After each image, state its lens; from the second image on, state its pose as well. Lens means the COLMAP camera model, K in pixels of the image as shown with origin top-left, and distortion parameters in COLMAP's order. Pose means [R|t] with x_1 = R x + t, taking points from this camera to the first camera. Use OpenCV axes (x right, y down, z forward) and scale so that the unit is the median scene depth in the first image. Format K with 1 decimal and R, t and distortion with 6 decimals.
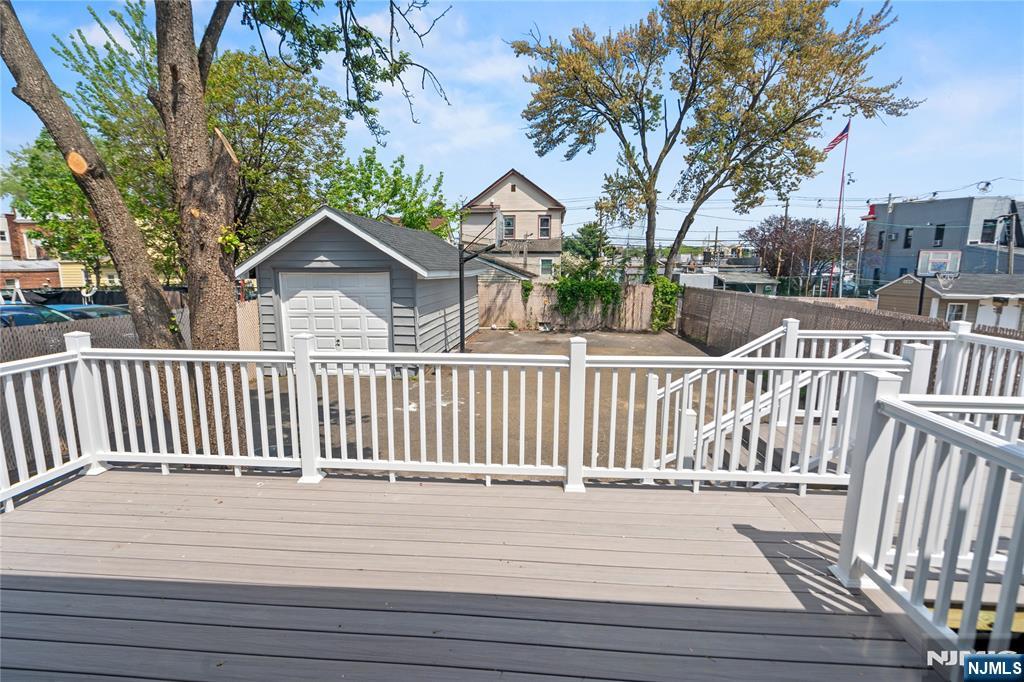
lens RADIAL K [[486.7, 0, 509.0], [0, 486.7, 347.1], [0, 0, 1]] dist [0.000269, -0.000611]
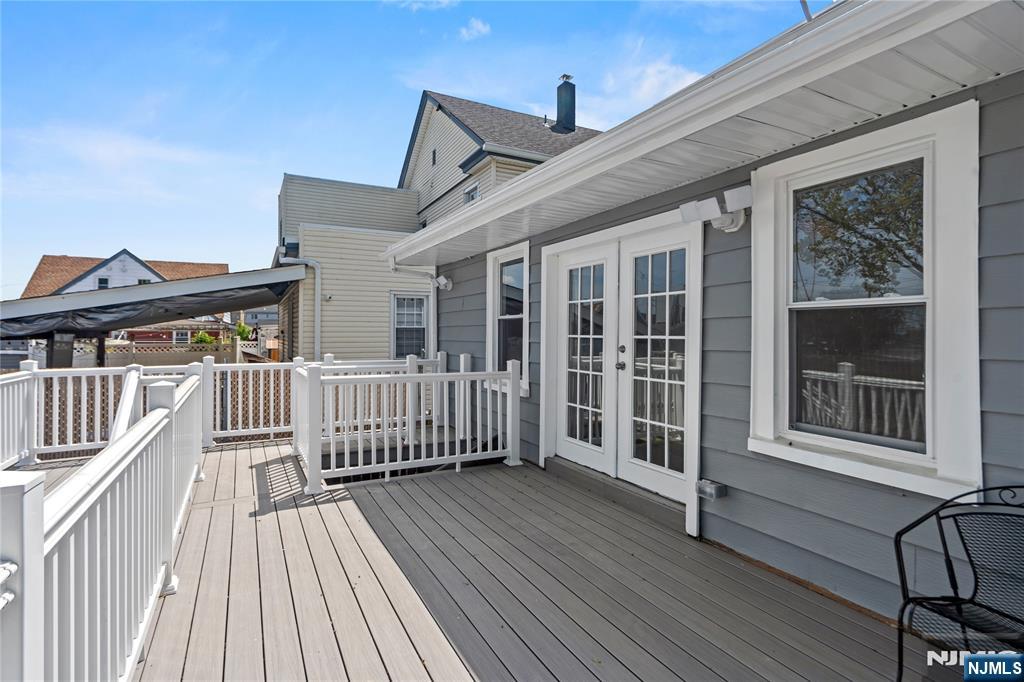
lens RADIAL K [[486.7, 0, 510.6], [0, 486.7, 335.1], [0, 0, 1]] dist [0.000269, -0.000611]
pose [[-0.543940, -0.002655, 0.839120, -1.034982], [0.136863, 0.986323, 0.091840, -0.110984], [-0.827888, 0.164800, -0.536137, 1.220366]]
